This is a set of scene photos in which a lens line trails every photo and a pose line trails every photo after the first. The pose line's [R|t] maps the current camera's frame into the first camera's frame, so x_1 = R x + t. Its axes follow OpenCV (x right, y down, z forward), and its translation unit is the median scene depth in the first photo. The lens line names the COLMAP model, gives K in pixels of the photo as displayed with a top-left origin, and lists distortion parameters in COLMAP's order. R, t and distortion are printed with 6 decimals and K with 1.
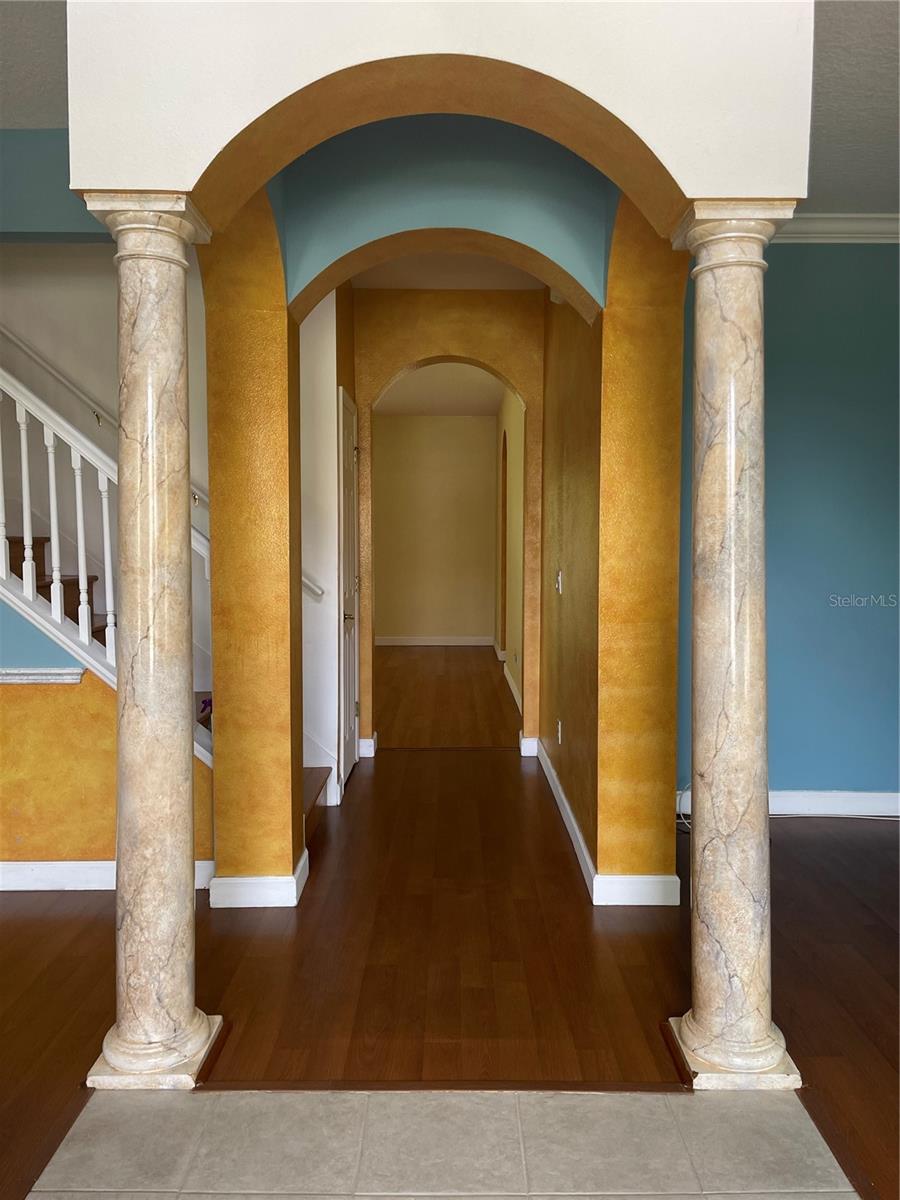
lens RADIAL K [[895.4, 0, 446.0], [0, 895.4, 602.5], [0, 0, 1]] dist [0.066874, -0.080182]
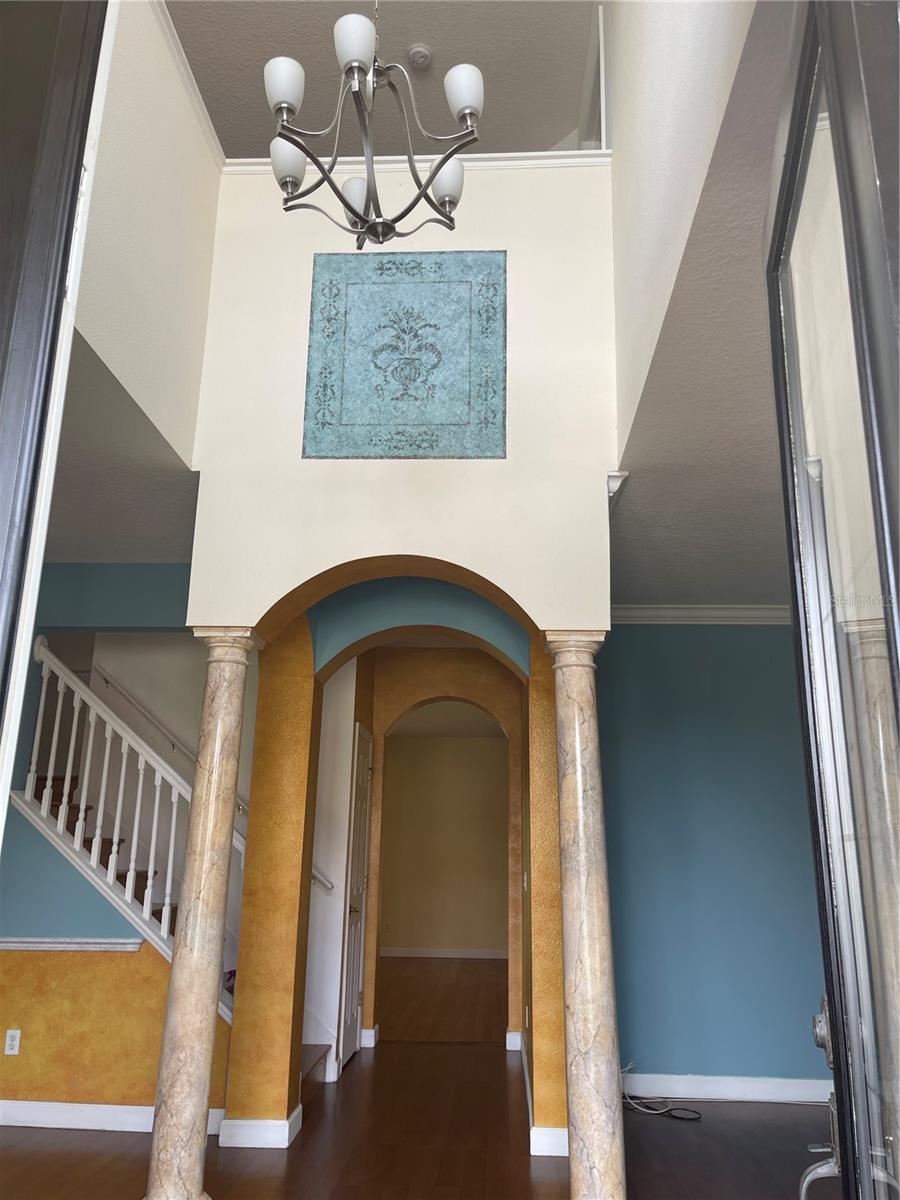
lens RADIAL K [[895.4, 0, 446.0], [0, 895.4, 602.5], [0, 0, 1]] dist [0.066874, -0.080182]
pose [[0.998605, -0.001482, -0.052790, 0.116127], [-0.016567, 0.940355, -0.339790, 0.054591], [0.050145, 0.340191, 0.939018, -0.403018]]
